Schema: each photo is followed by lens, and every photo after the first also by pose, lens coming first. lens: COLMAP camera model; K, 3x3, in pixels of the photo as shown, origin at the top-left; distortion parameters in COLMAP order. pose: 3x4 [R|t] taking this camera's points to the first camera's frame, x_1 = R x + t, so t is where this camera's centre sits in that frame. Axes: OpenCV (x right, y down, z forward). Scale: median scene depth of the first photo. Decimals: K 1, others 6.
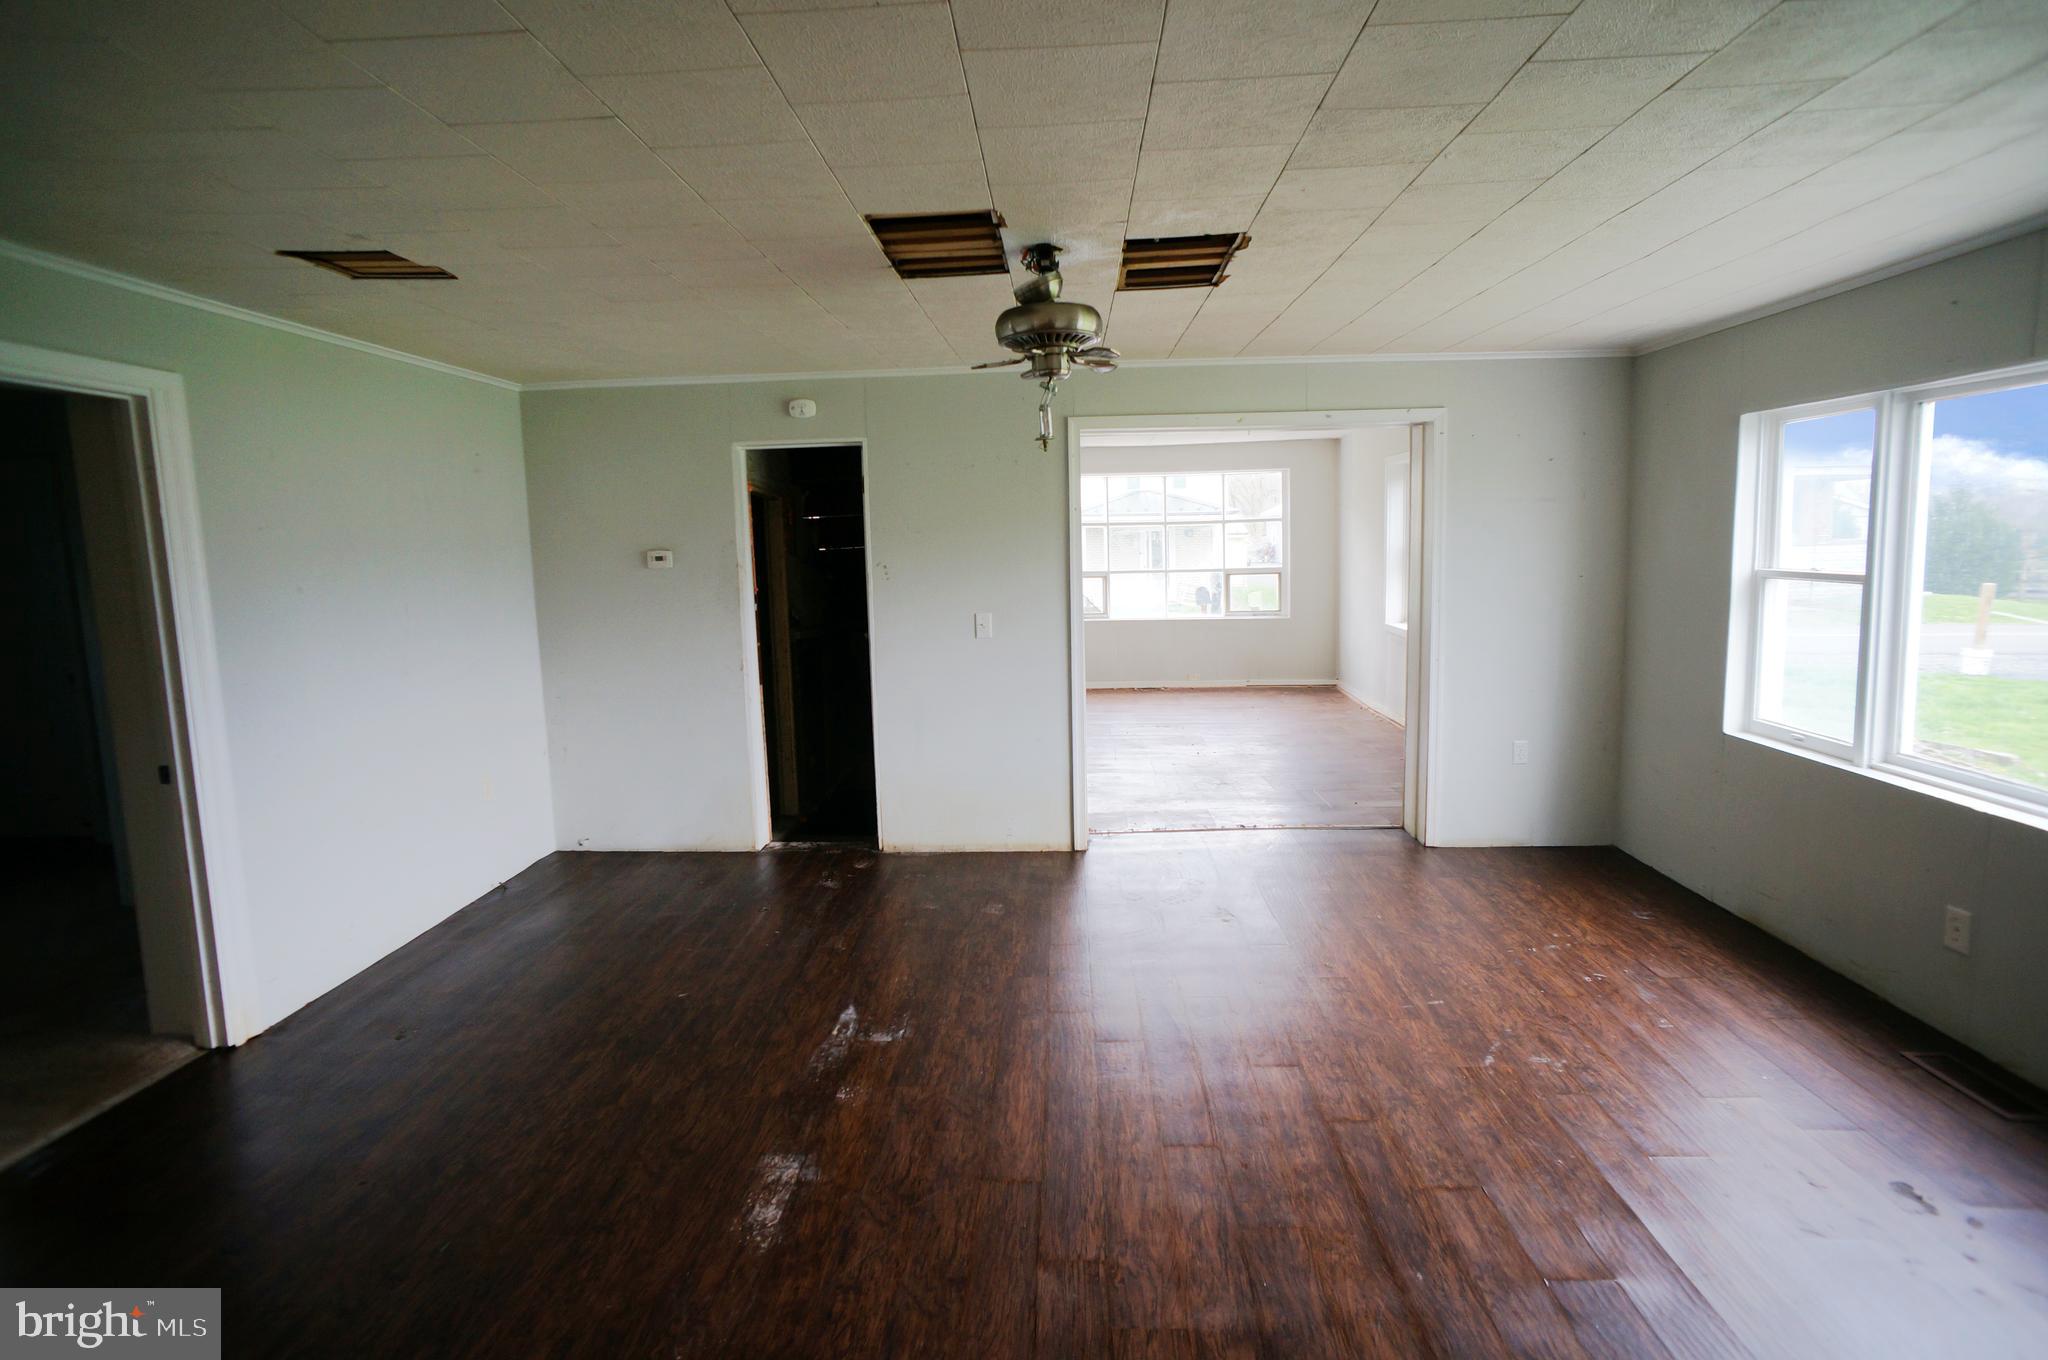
lens RADIAL K [[1076.0, 0, 1007.4], [0, 1076.0, 672.1], [0, 0, 1]] dist [-0.075017, 0.056683]
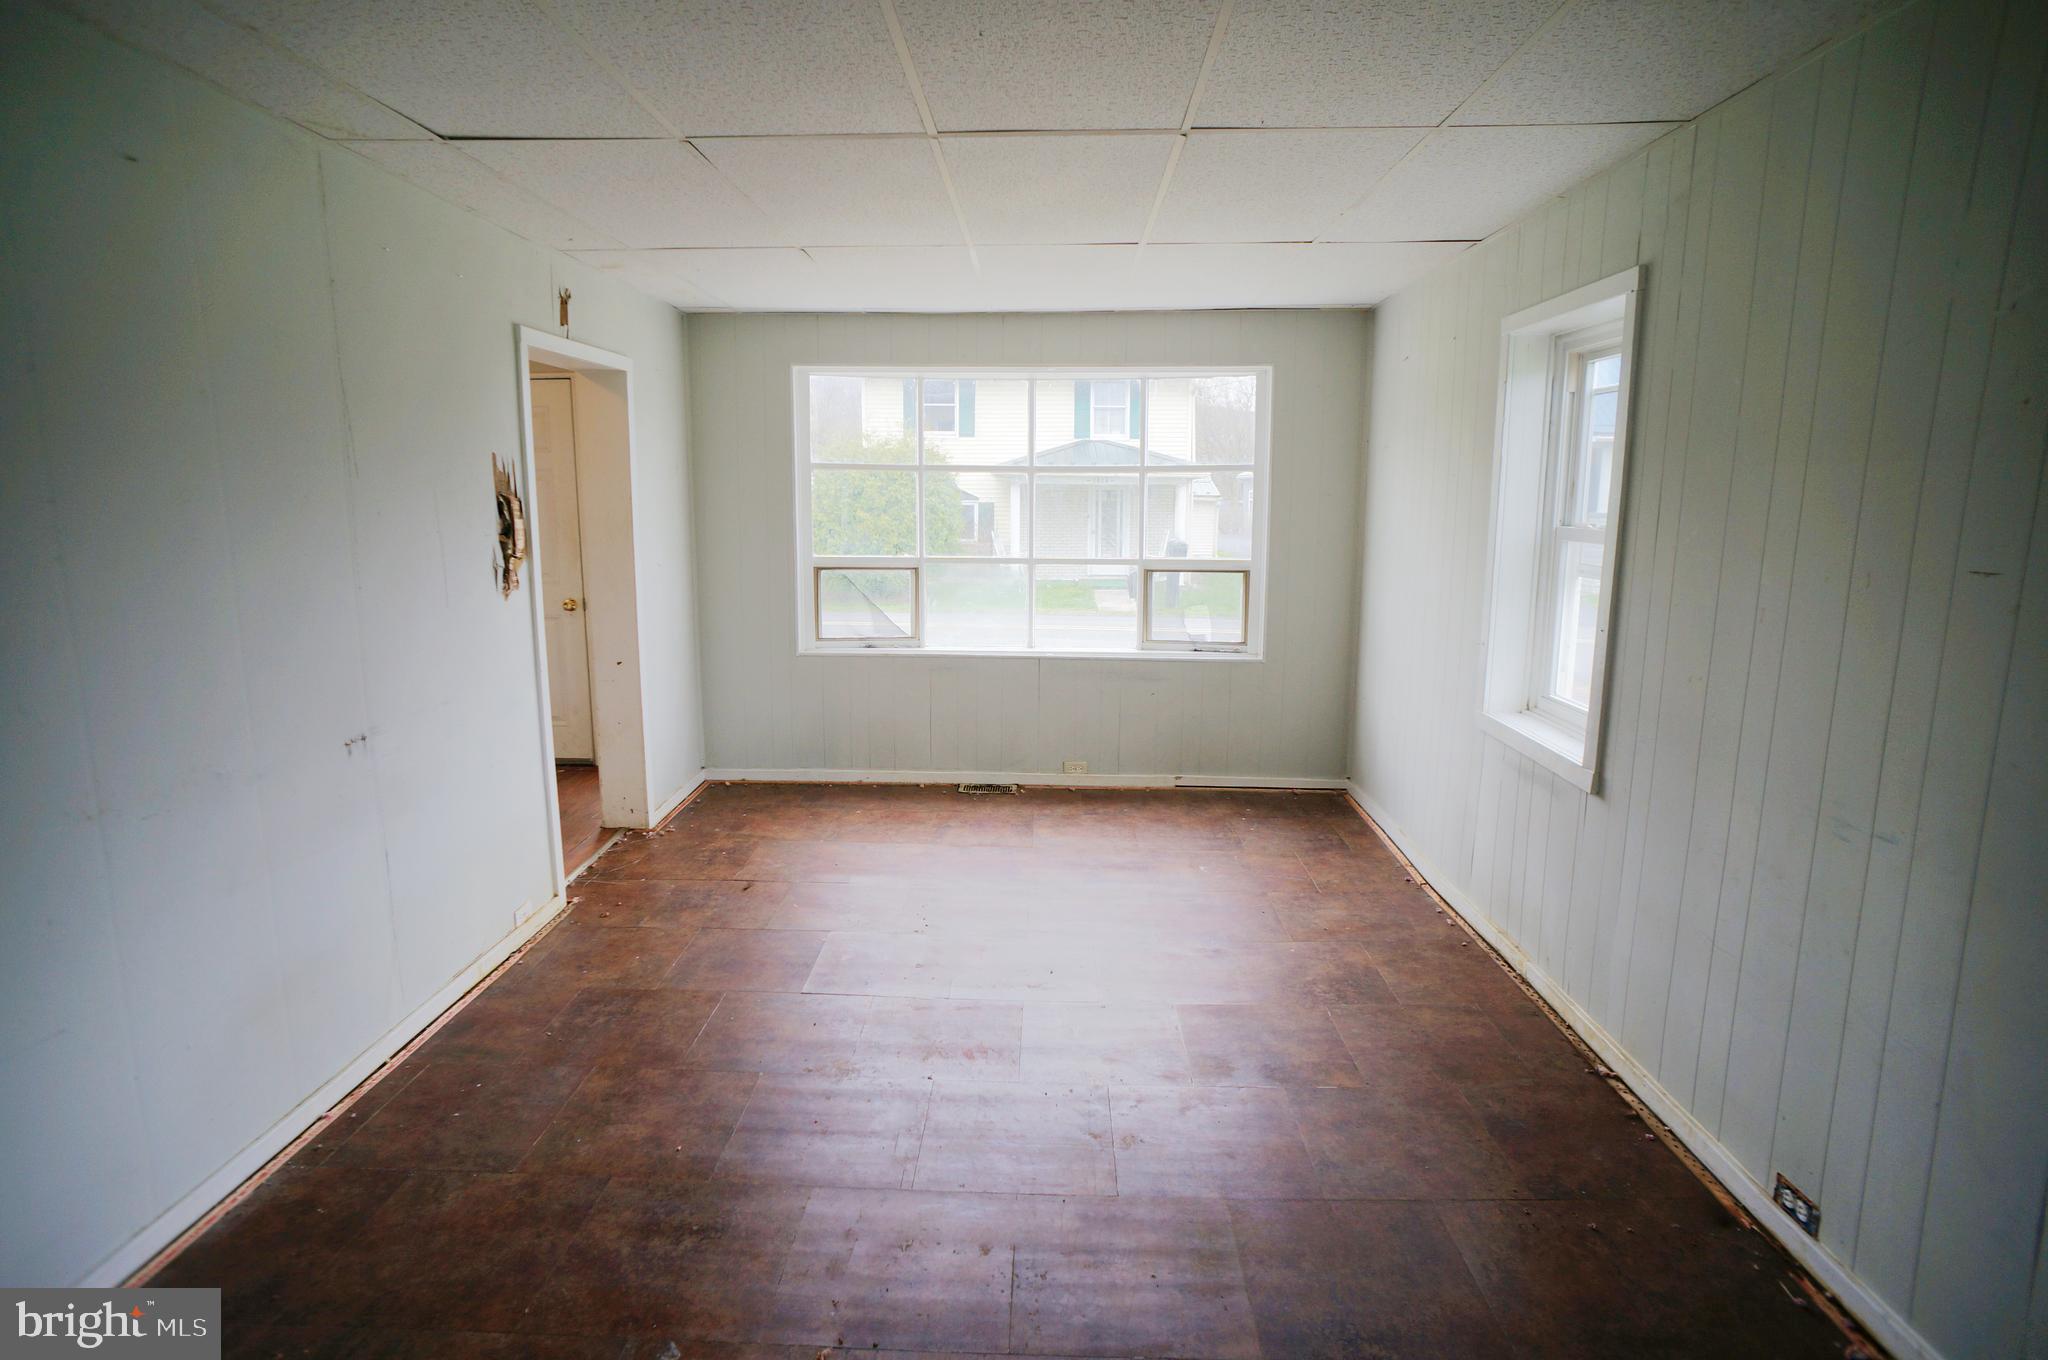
lens RADIAL K [[1076.0, 0, 1007.4], [0, 1076.0, 672.1], [0, 0, 1]] dist [-0.075017, 0.056683]
pose [[0.999465, 0.024673, 0.021488, 0.273739], [-0.025485, 0.998939, 0.038363, -0.129081], [-0.020519, -0.038890, 0.999033, 1.023042]]
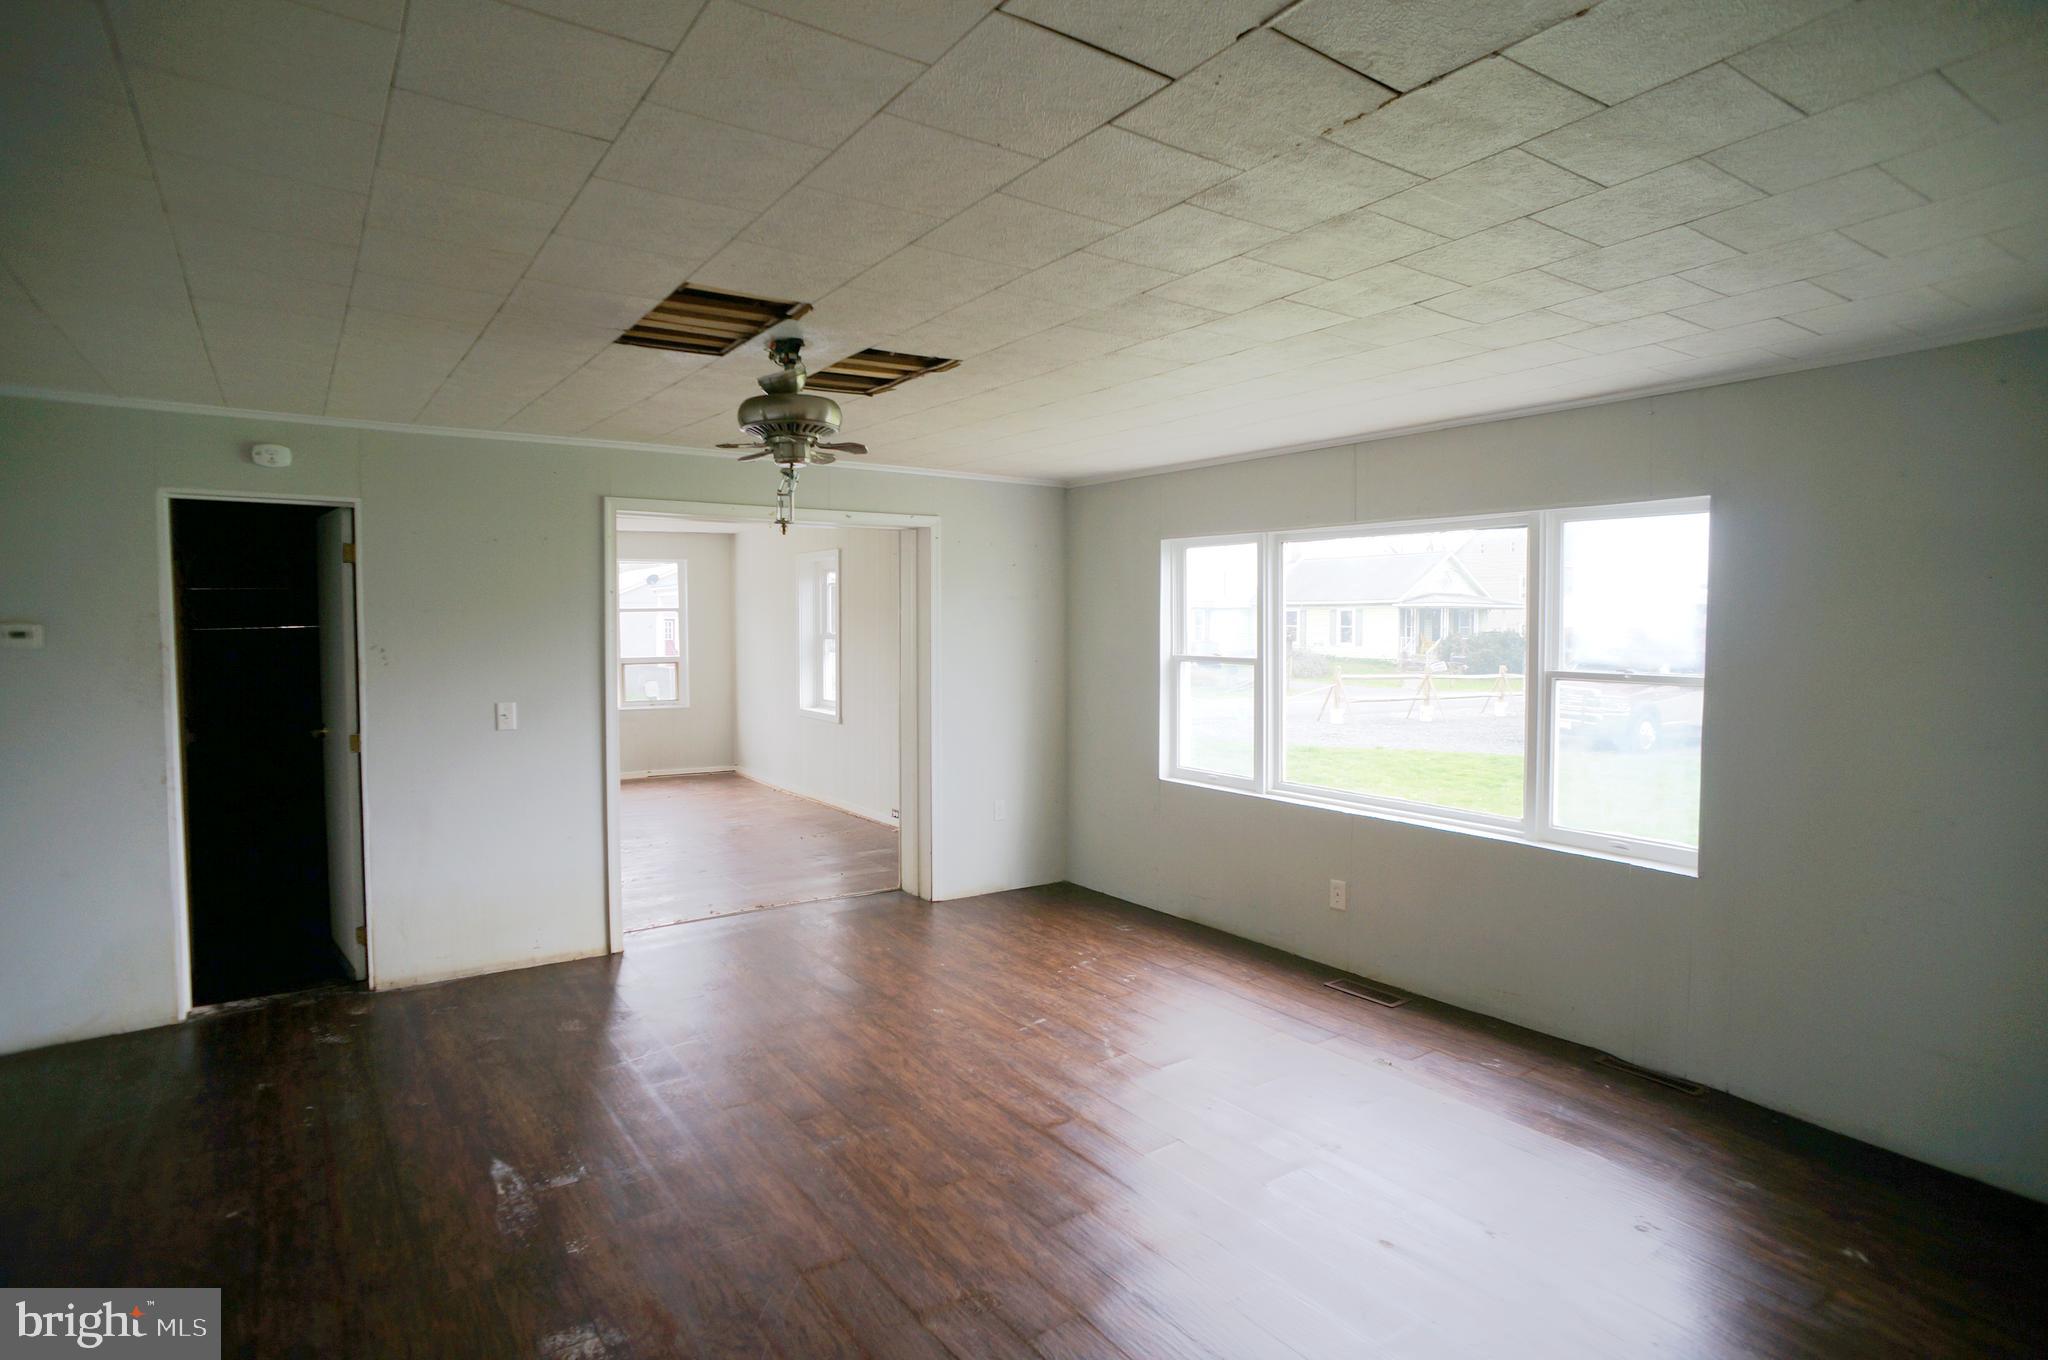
lens RADIAL K [[1076.0, 0, 1007.4], [0, 1076.0, 672.1], [0, 0, 1]] dist [-0.075017, 0.056683]
pose [[0.791676, -0.003048, 0.610934, -0.241010], [0.056142, 0.996119, -0.067781, 0.004073], [-0.608356, 0.087960, 0.788775, 0.040912]]
